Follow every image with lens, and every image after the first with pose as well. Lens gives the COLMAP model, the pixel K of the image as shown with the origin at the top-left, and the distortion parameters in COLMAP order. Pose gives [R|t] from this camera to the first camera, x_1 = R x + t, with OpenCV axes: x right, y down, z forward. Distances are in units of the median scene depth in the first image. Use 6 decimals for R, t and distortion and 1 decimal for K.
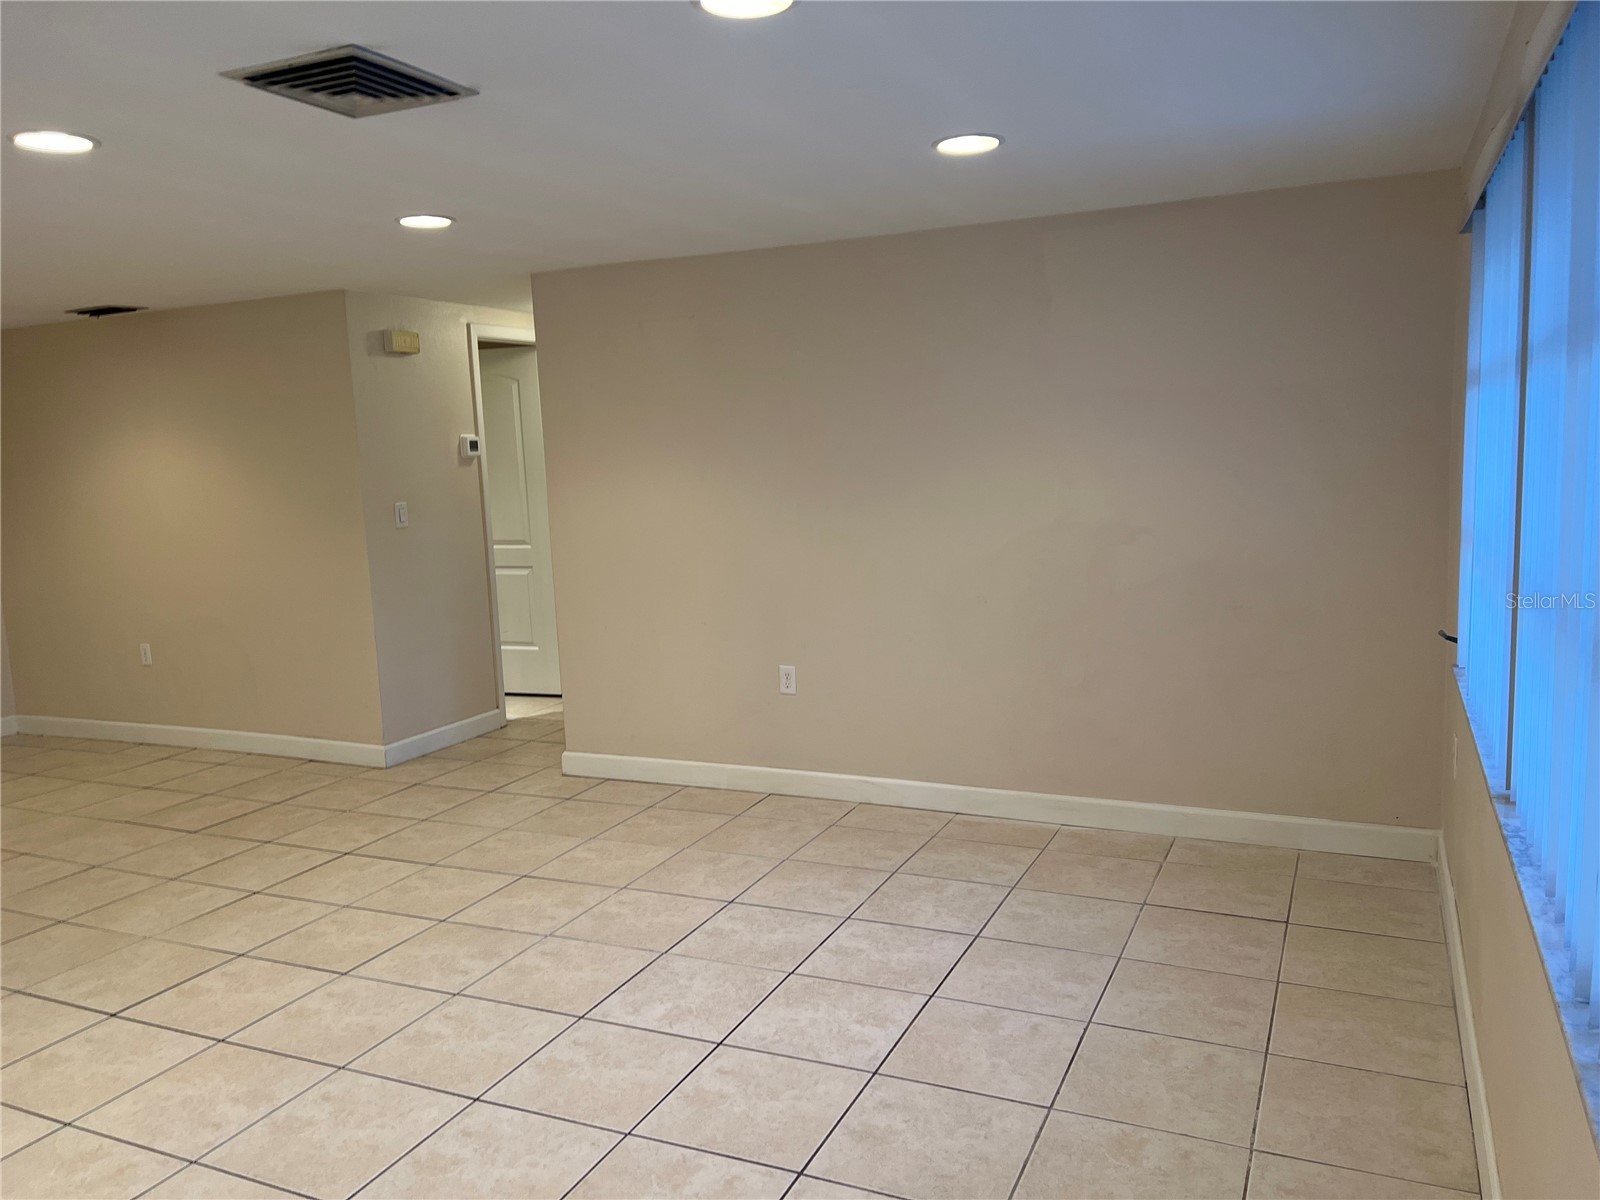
lens RADIAL K [[1197.5, 0, 793.6], [0, 1197.5, 611.0], [0, 0, 1]] dist [0.083615, -0.088235]
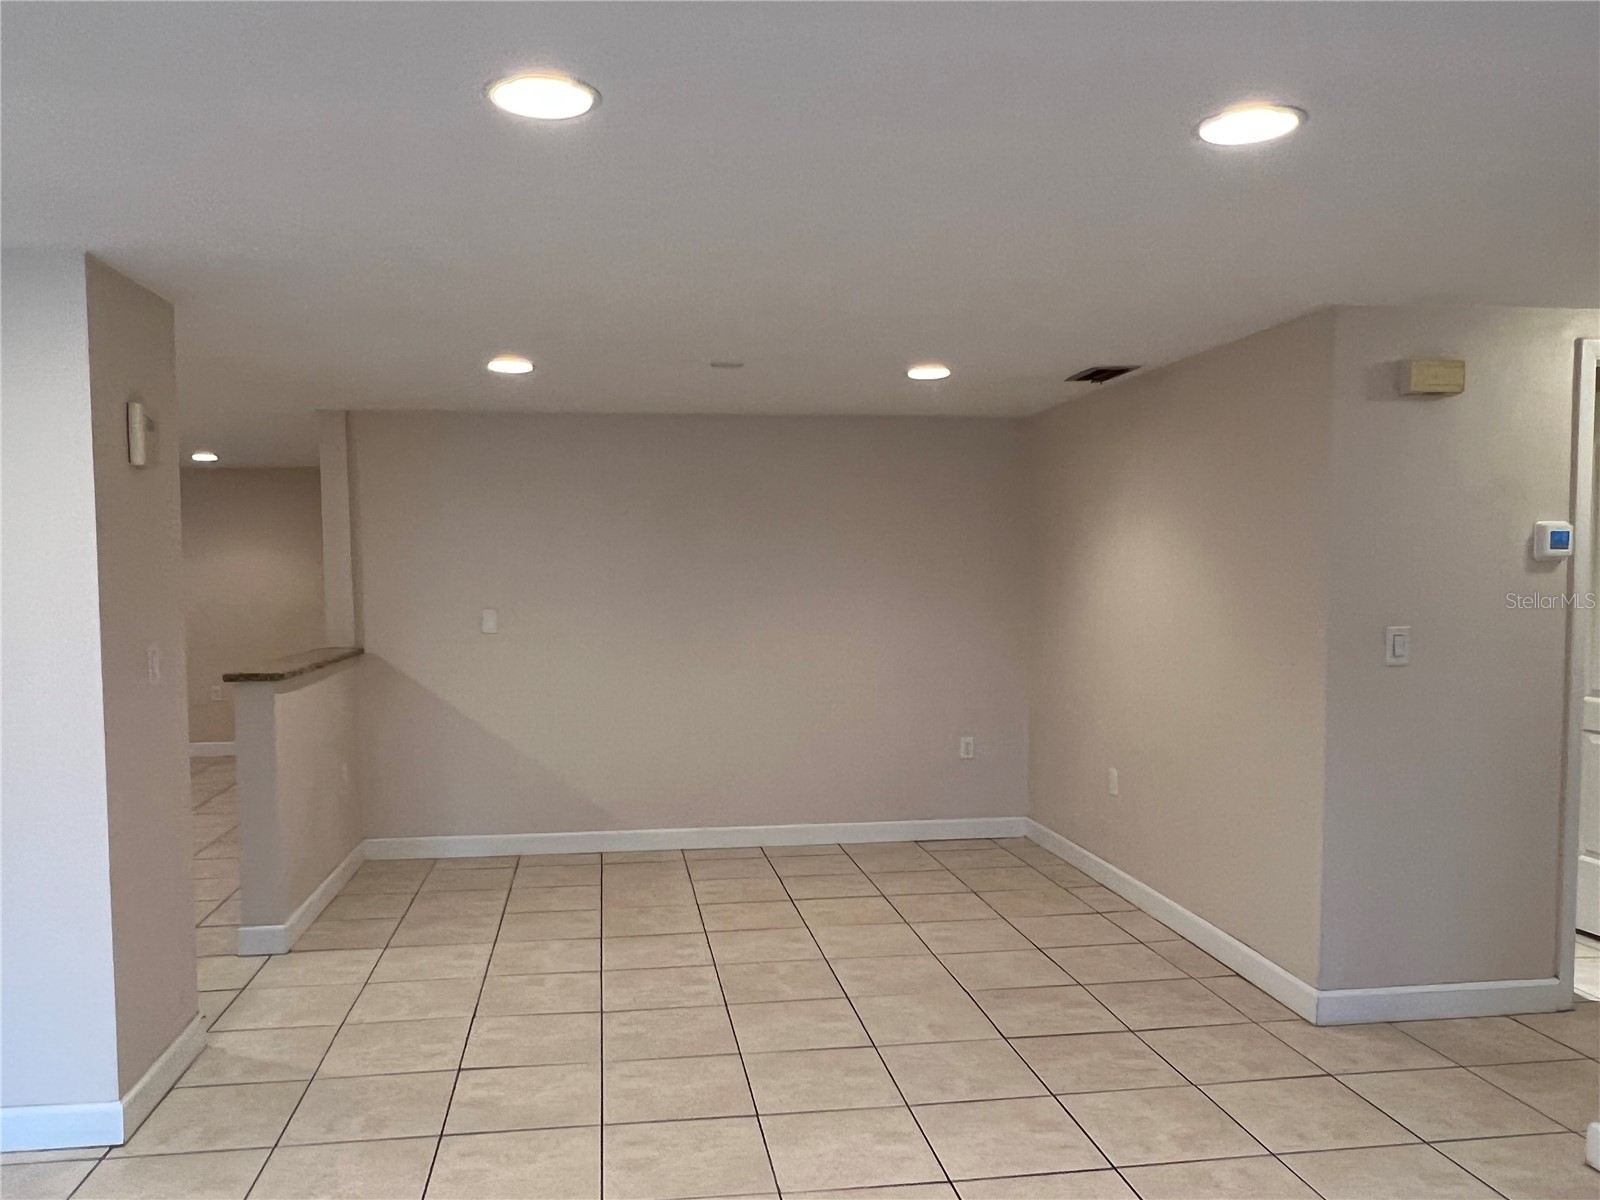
lens RADIAL K [[1212.1, 0, 795.2], [0, 1212.1, 637.5], [0, 0, 1]] dist [-0.011282, -0.002323]
pose [[0.535402, 0.089547, -0.839837, 0.054202], [-0.128527, 0.991421, 0.023772, -0.072610], [0.834761, 0.095214, 0.542318, 0.484420]]
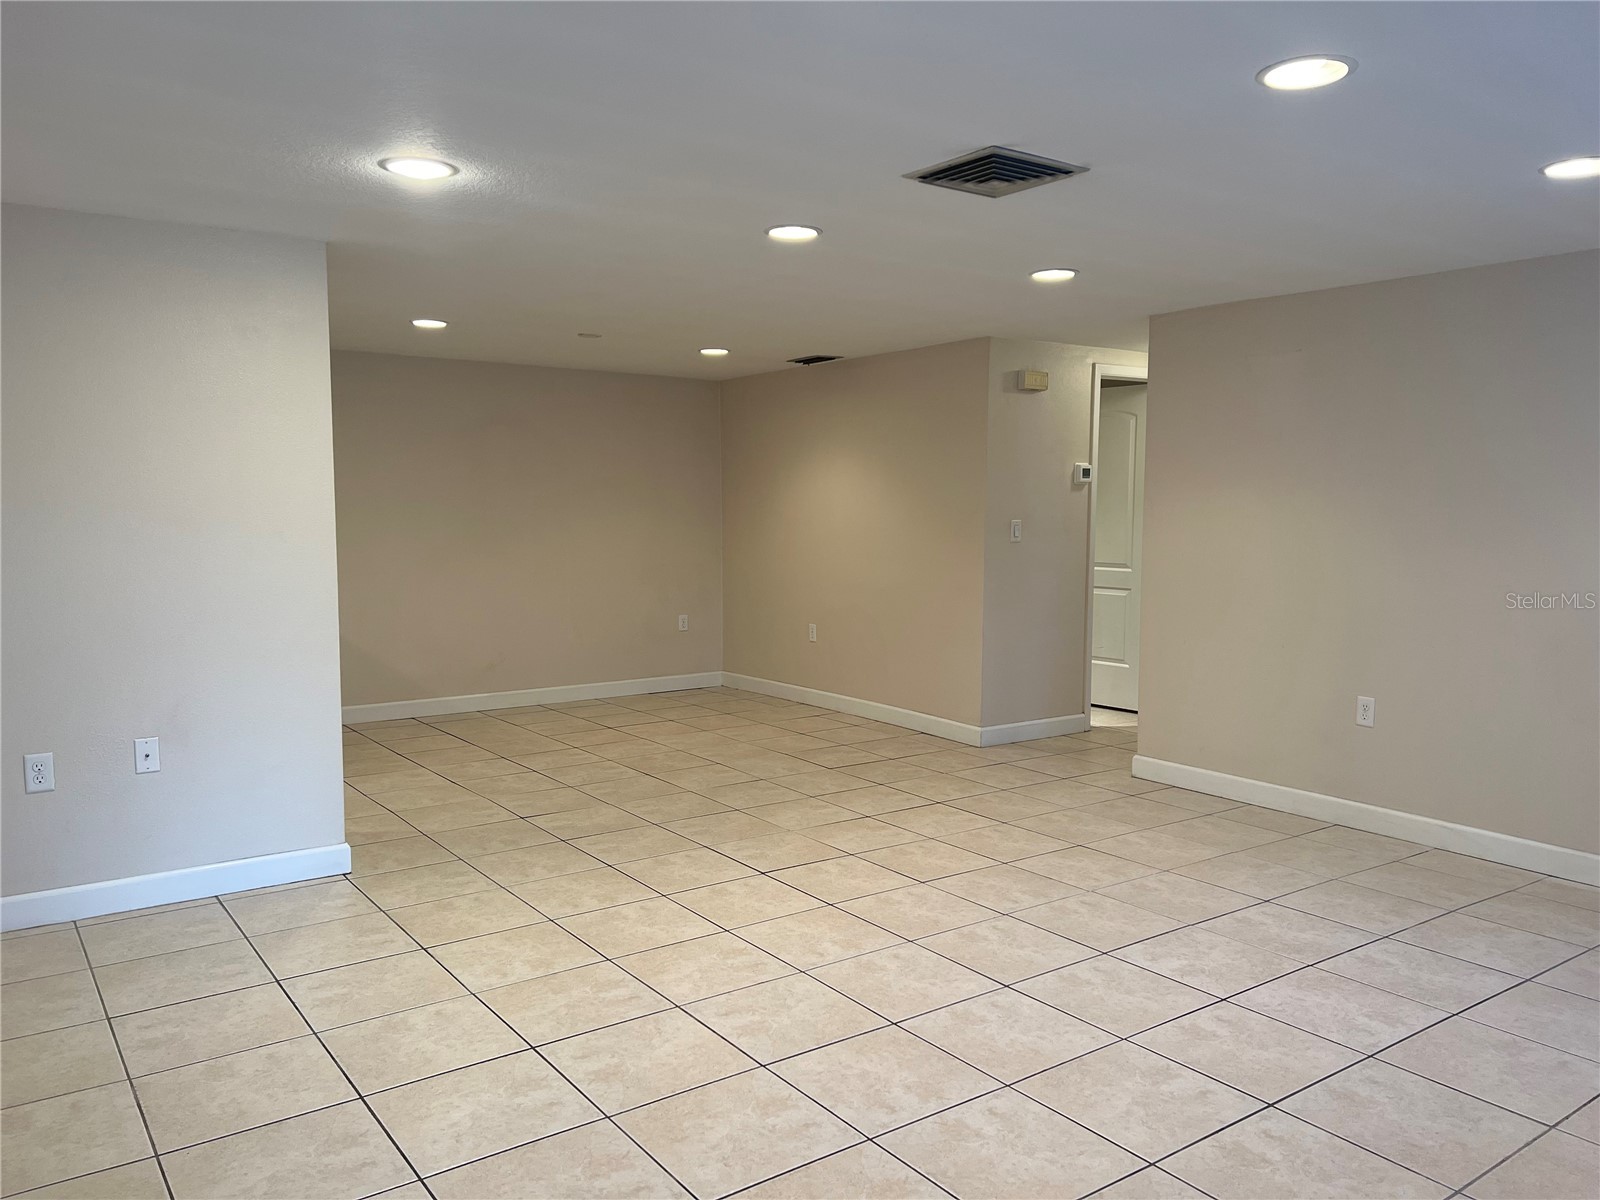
lens RADIAL K [[1187.2, 0, 795.9], [0, 1187.2, 628.3], [0, 0, 1]] dist [0.007759, -0.004433]
pose [[0.868538, 0.093642, -0.486696, 0.064946], [-0.104490, 0.994514, 0.004880, 0.037219], [0.484483, 0.046616, 0.873558, -0.104781]]
